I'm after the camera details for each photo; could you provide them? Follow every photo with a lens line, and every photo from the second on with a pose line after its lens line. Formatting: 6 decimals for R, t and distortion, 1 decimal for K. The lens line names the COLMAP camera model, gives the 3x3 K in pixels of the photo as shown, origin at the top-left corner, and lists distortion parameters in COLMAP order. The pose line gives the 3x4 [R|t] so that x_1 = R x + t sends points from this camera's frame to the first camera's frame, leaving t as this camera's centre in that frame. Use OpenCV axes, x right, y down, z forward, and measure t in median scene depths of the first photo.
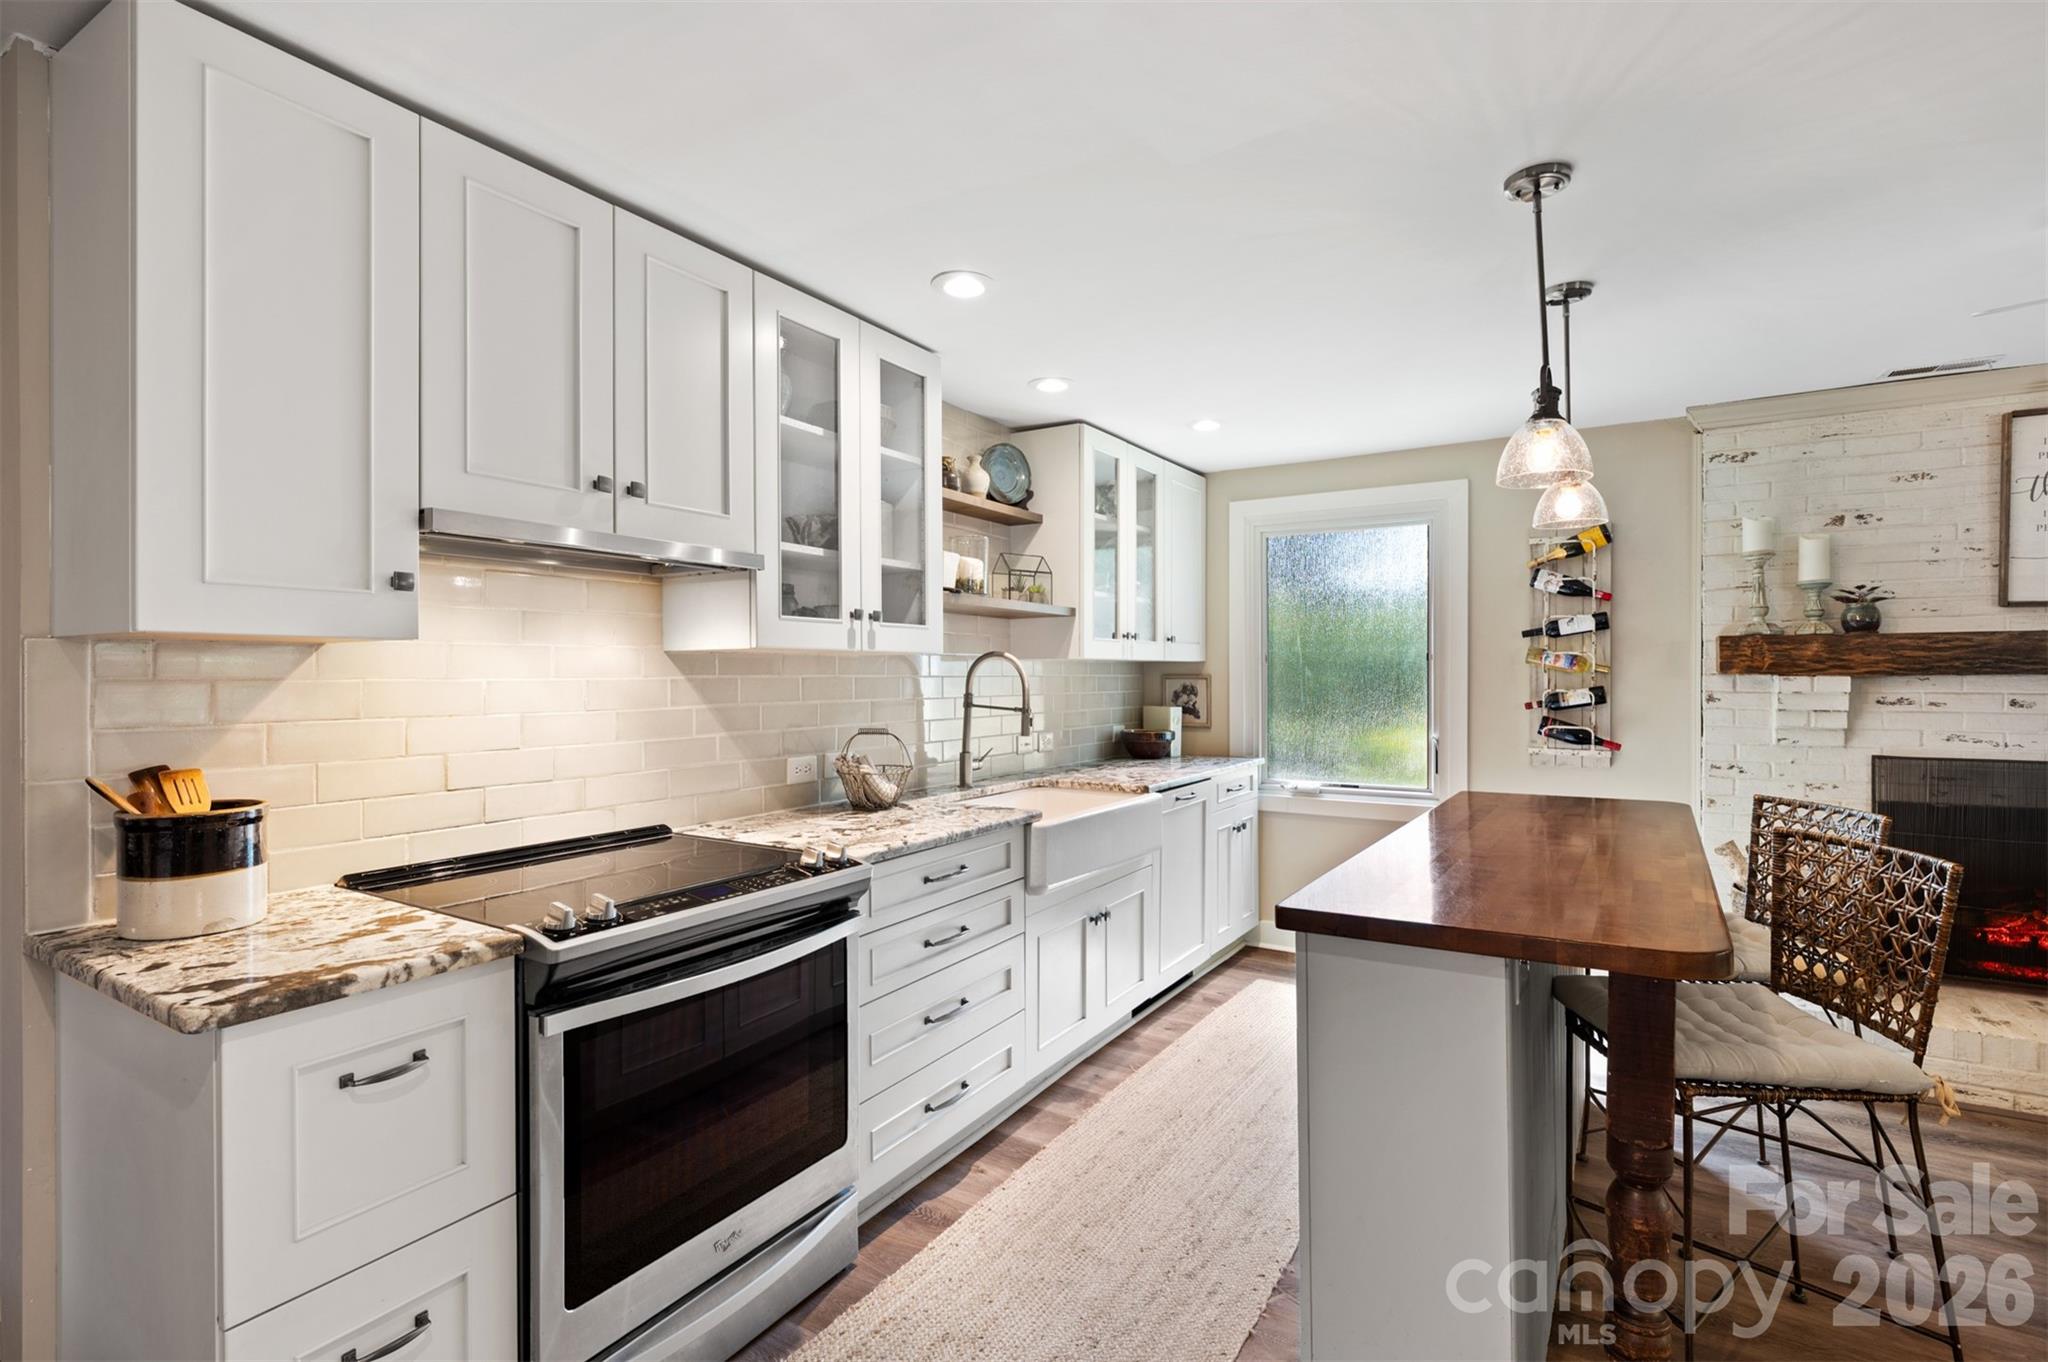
lens RADIAL K [[968.8, 0, 1032.2], [0, 968.8, 678.0], [0, 0, 1]] dist [-0.001224, -0.000145]
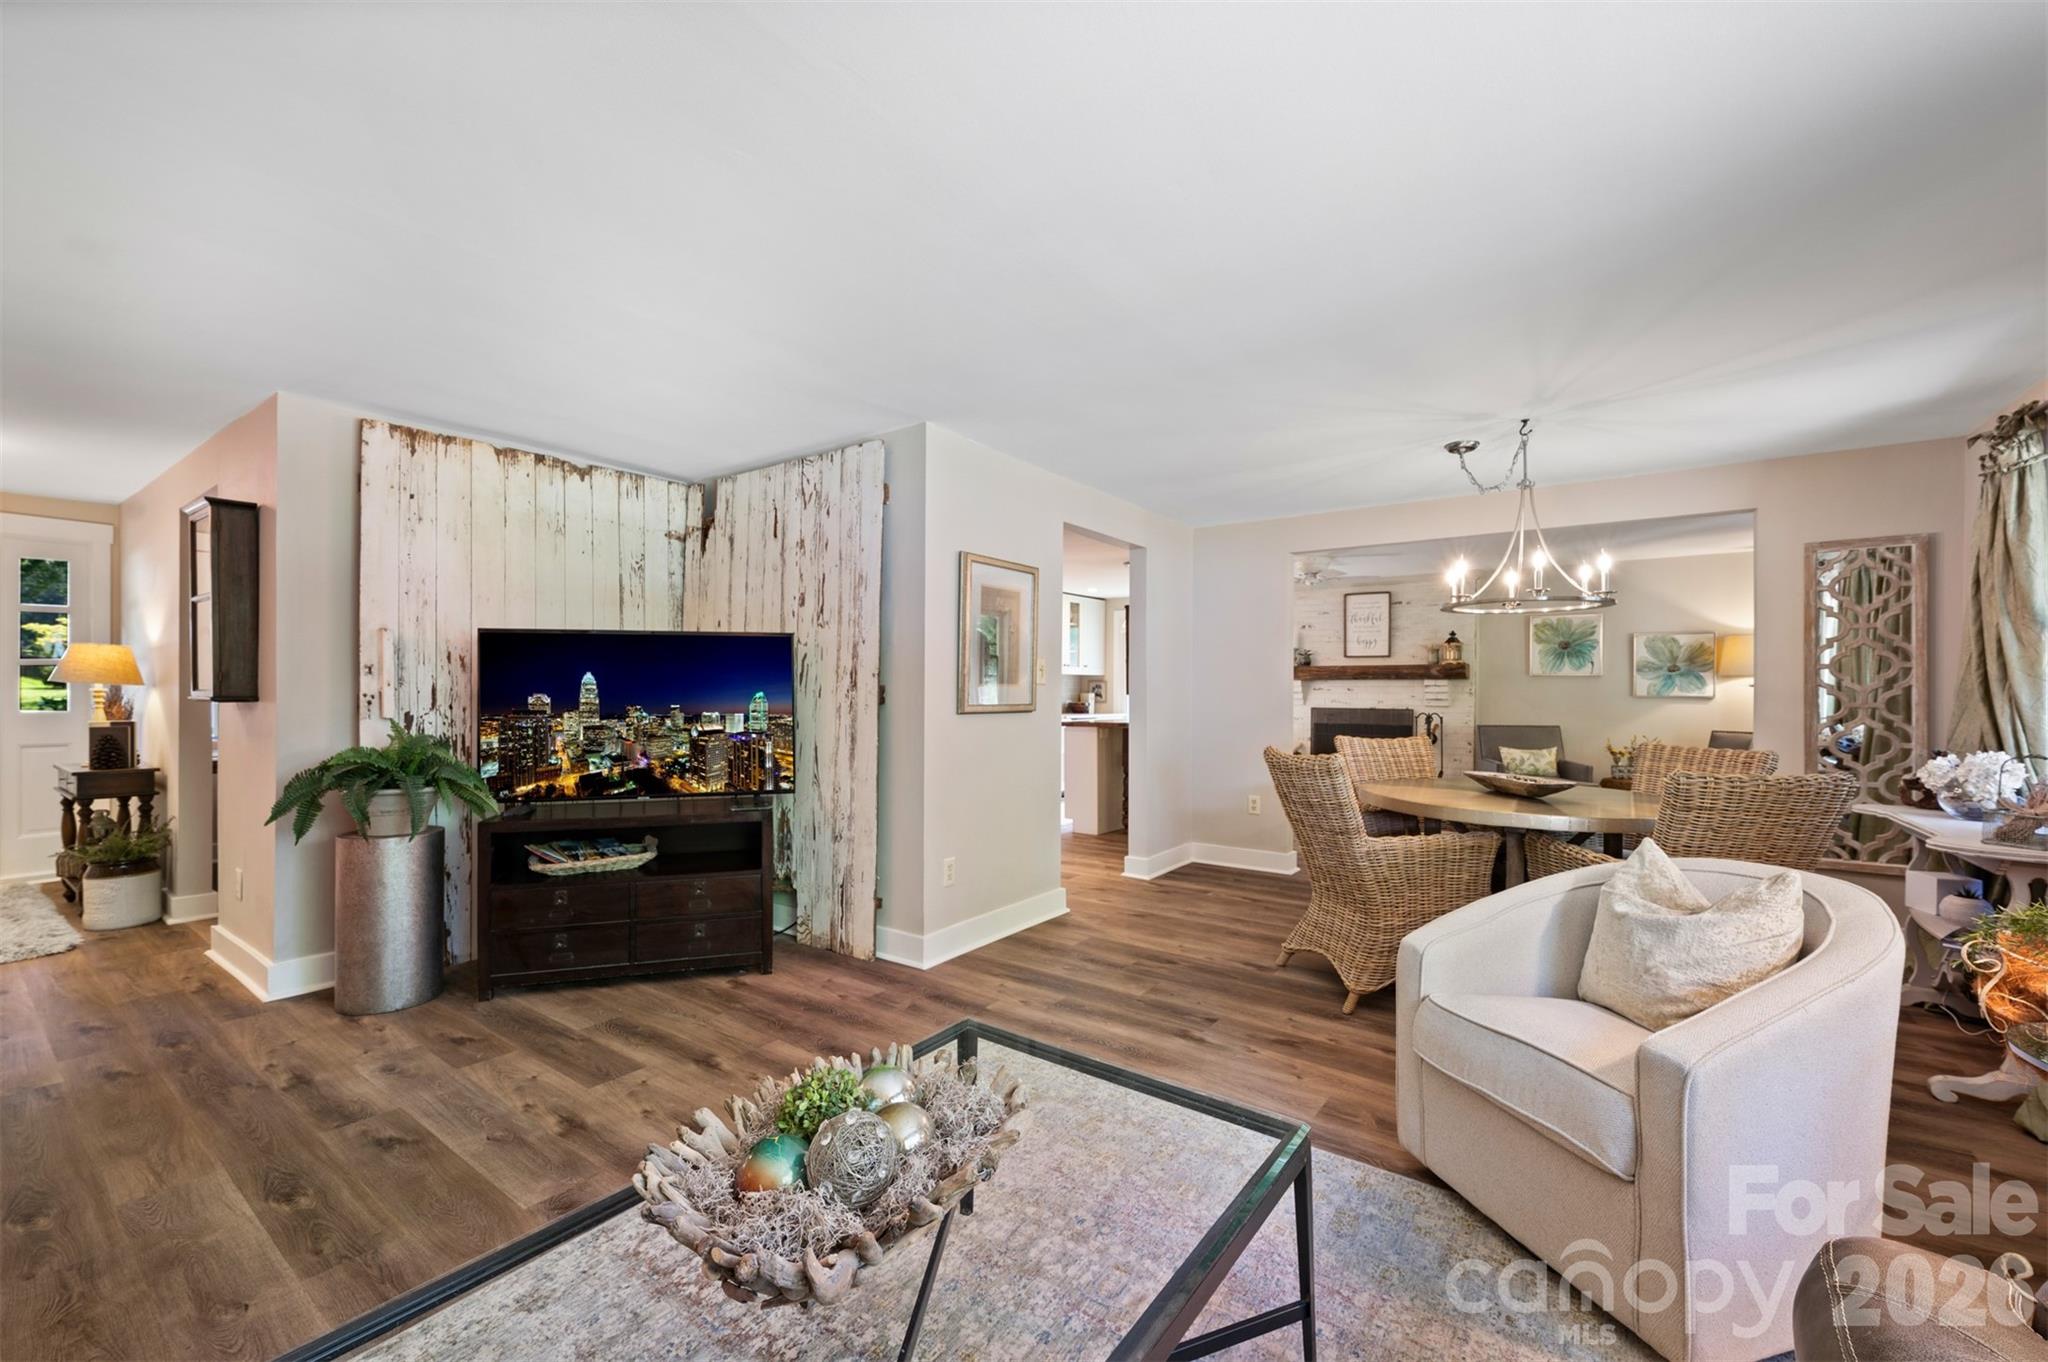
lens RADIAL K [[822.8, 0, 1024.3], [0, 822.8, 688.6], [0, 0, 1]] dist [0.002491, 0.000189]
pose [[0.997579, 0.006471, -0.069234, 0.166244], [-0.006768, 0.999969, -0.004059, 0.038000], [0.069206, 0.004518, 0.997592, -1.515476]]
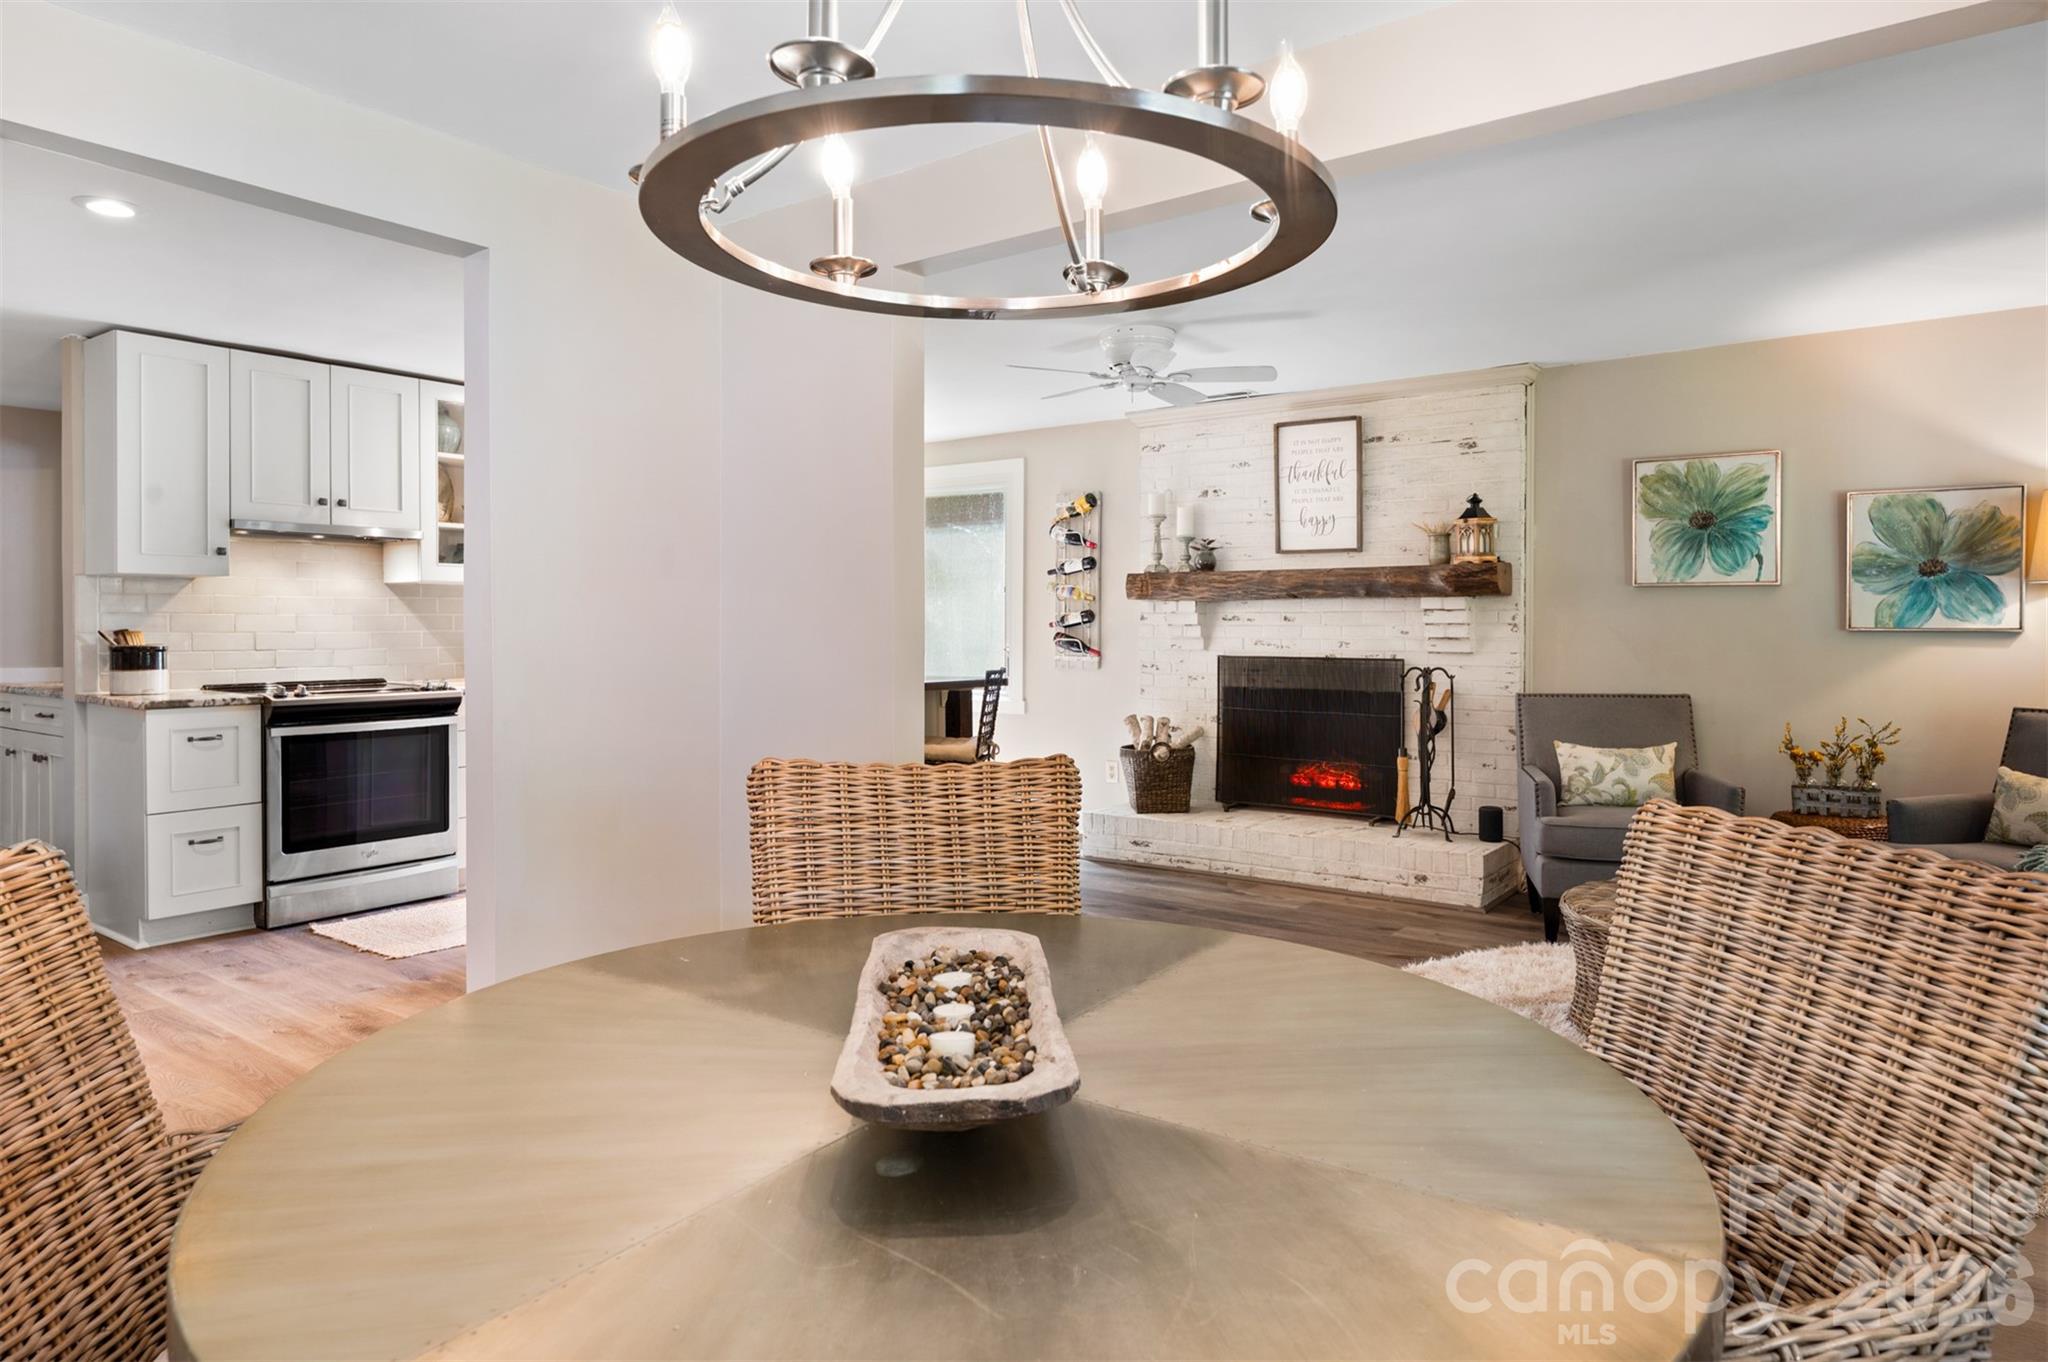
lens RADIAL K [[1213.5, 0, 1033.3], [0, 1213.5, 628.4], [0, 0, 1]] dist [-0.001529, 0.001280]
pose [[0.996479, 0.002158, -0.083820, 0.724602], [-0.002103, 0.999998, 0.000740, 0.037687], [0.083822, -0.000561, 0.996481, -0.822144]]
